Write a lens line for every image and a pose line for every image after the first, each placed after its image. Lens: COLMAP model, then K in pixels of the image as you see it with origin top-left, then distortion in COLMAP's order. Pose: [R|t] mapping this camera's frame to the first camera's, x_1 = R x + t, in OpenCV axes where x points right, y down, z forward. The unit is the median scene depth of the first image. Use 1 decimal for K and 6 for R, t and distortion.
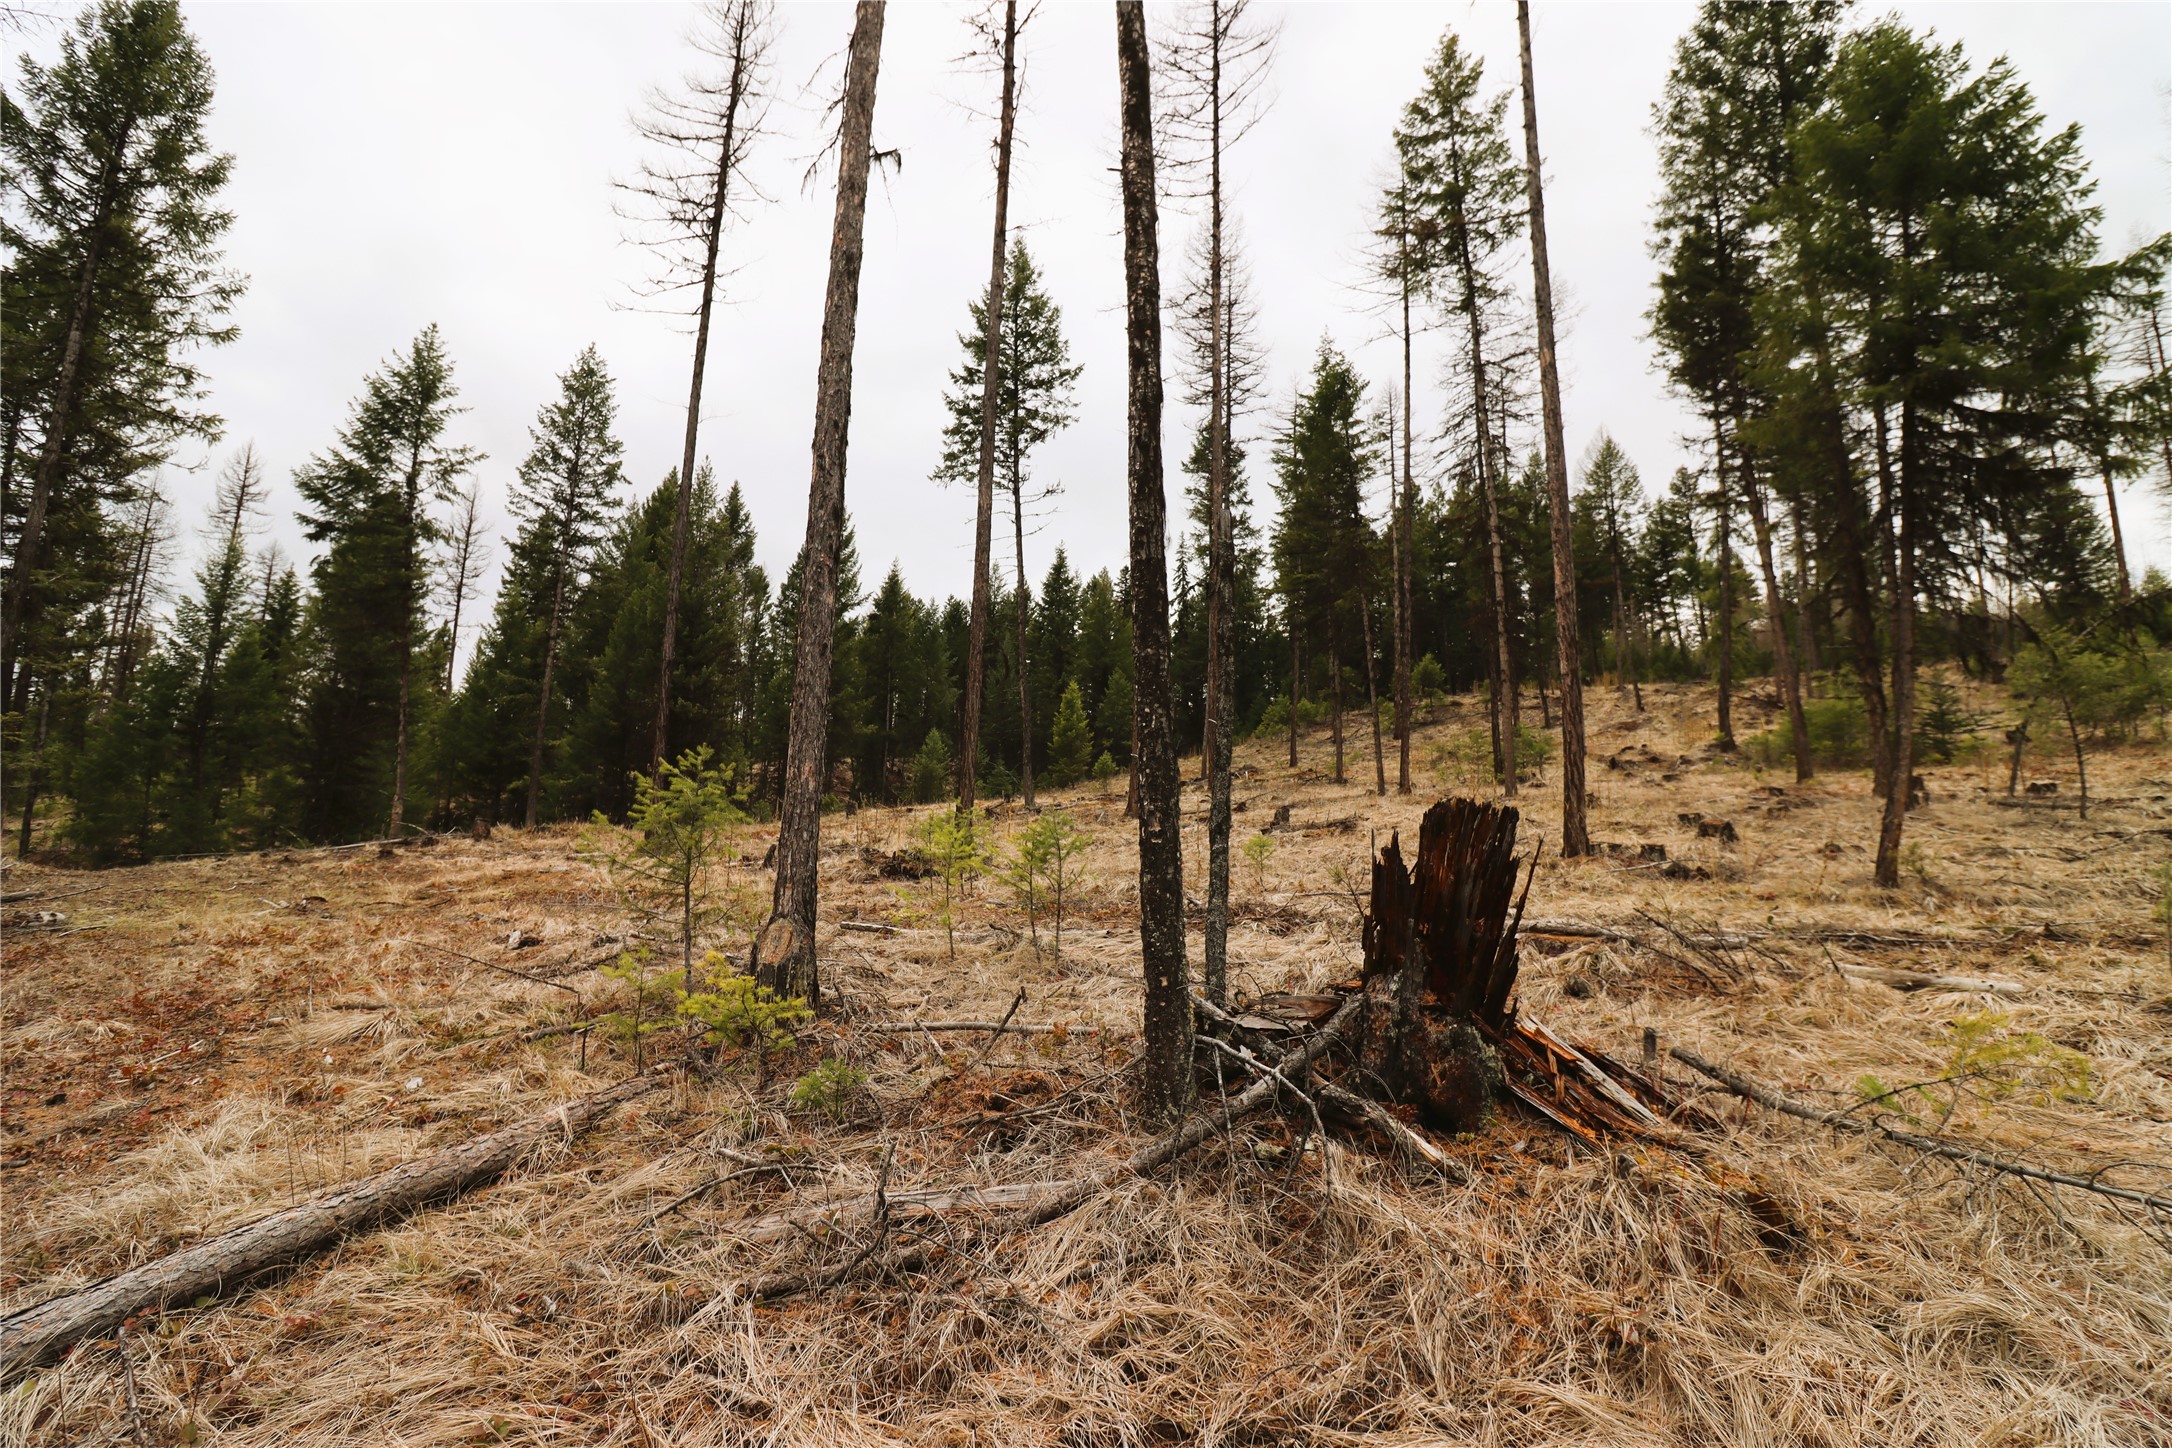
lens RADIAL K [[1136.5, 0, 1086.3], [0, 1136.5, 711.3], [0, 0, 1]] dist [-0.000427, -0.012452]
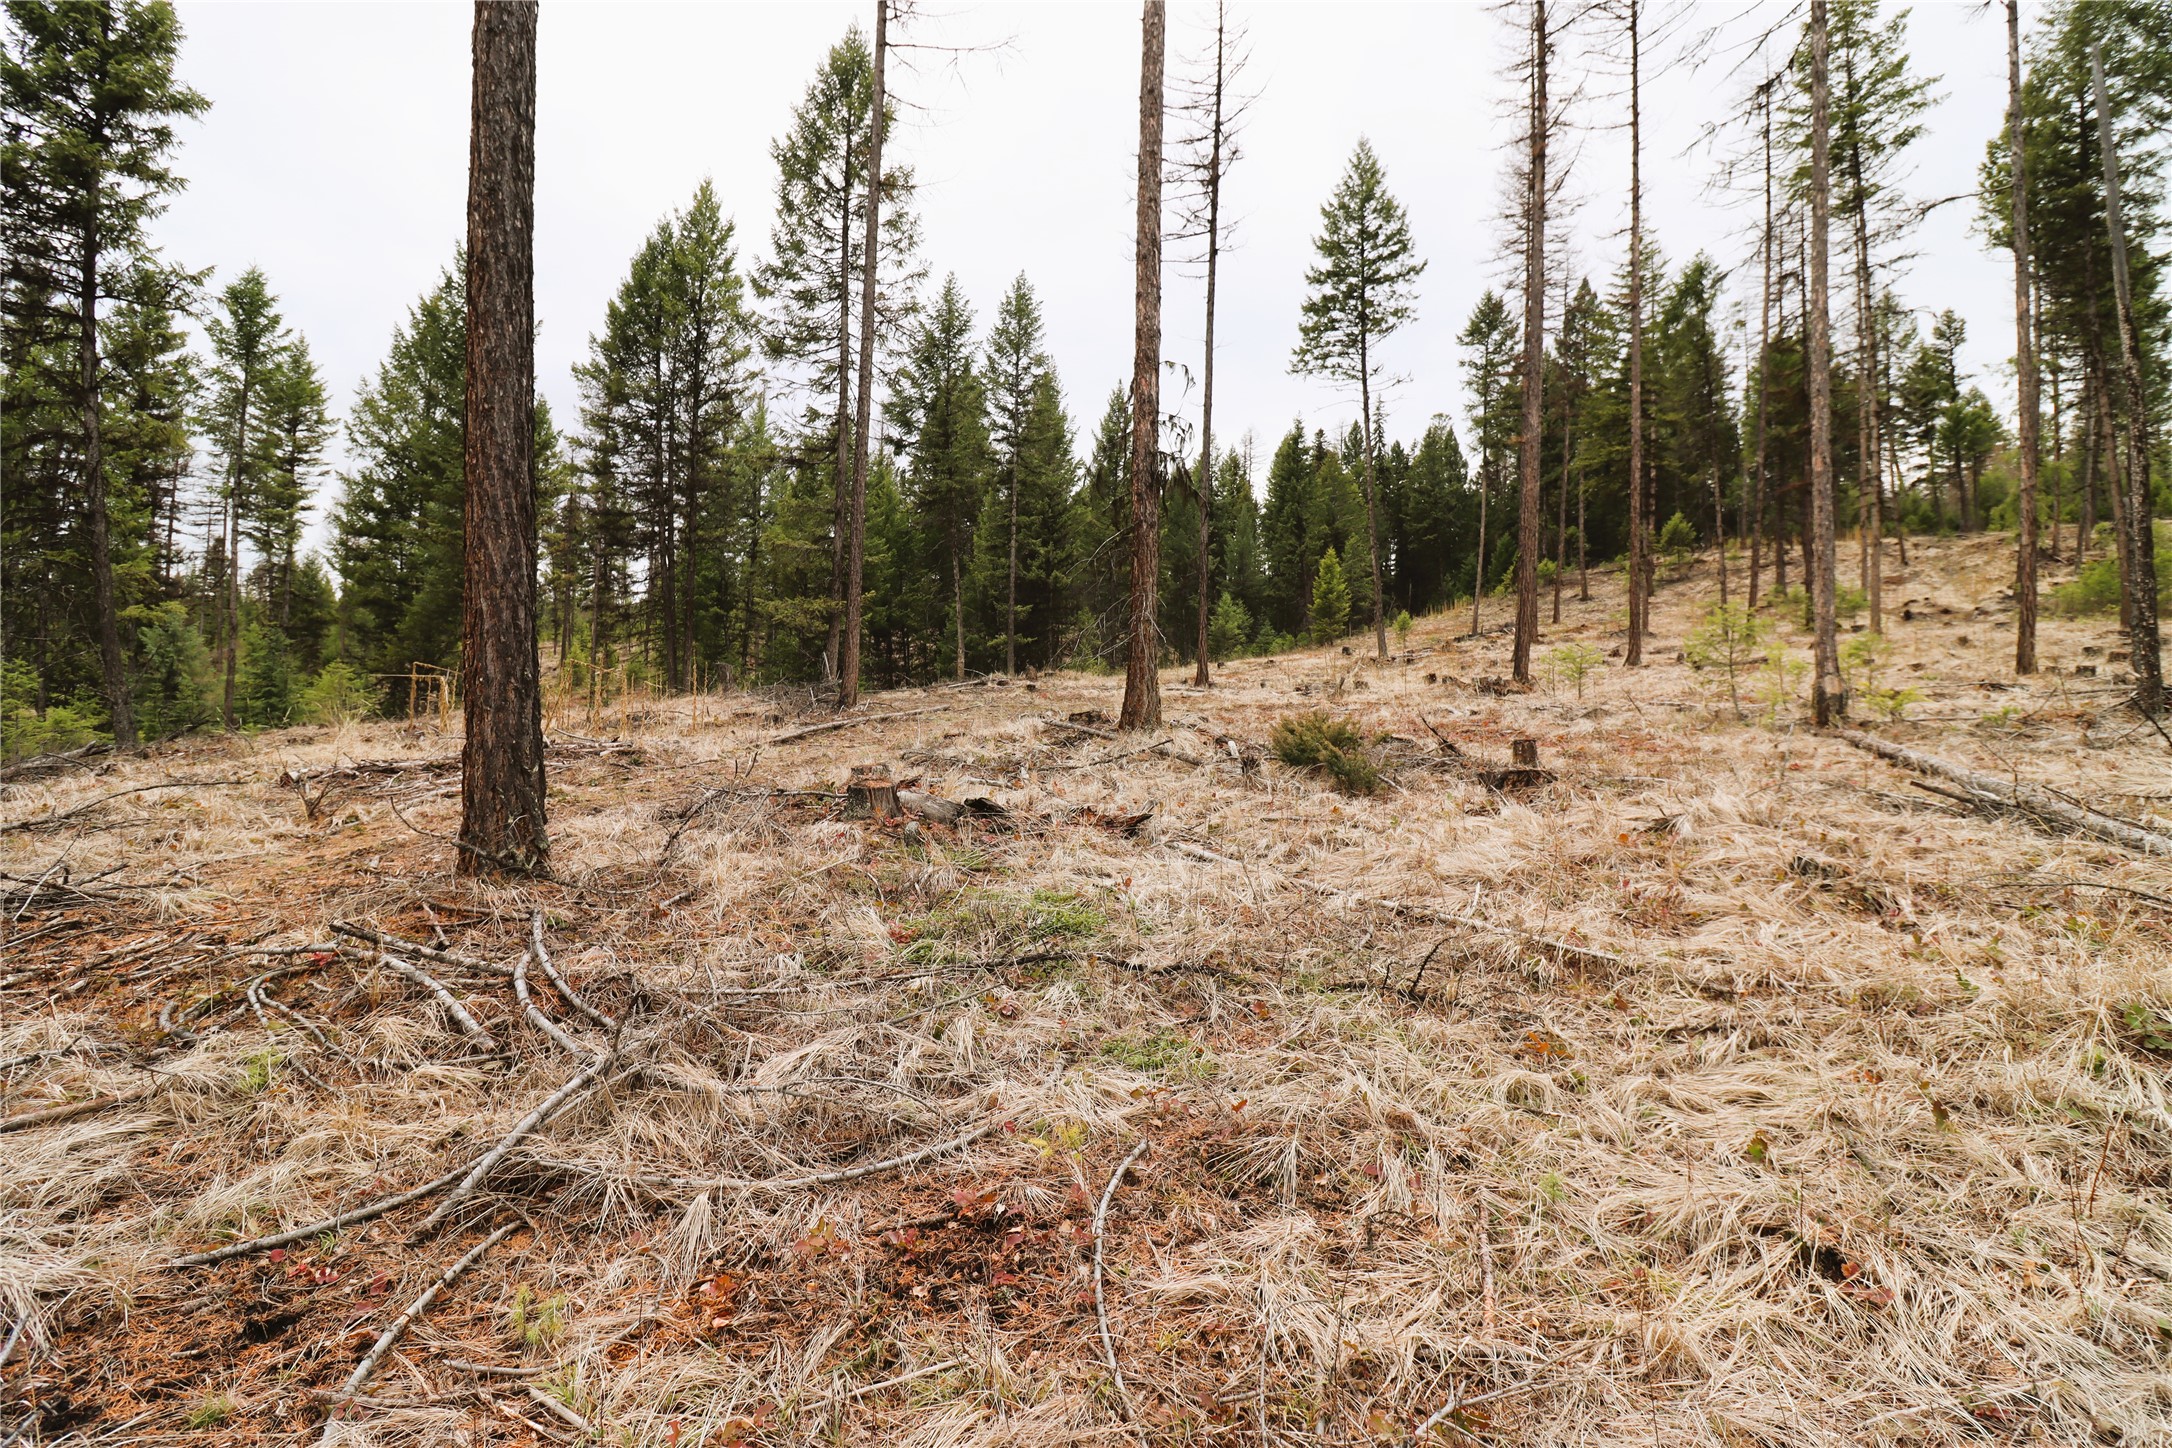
lens RADIAL K [[1110.3, 0, 1086.4], [0, 1110.3, 755.1], [0, 0, 1]] dist [0.001742, -0.016449]
pose [[0.991013, 0.002094, -0.133750, -0.185630], [0.019223, 0.987270, 0.157885, -0.004646], [0.132378, -0.159037, 0.978357, -0.182712]]
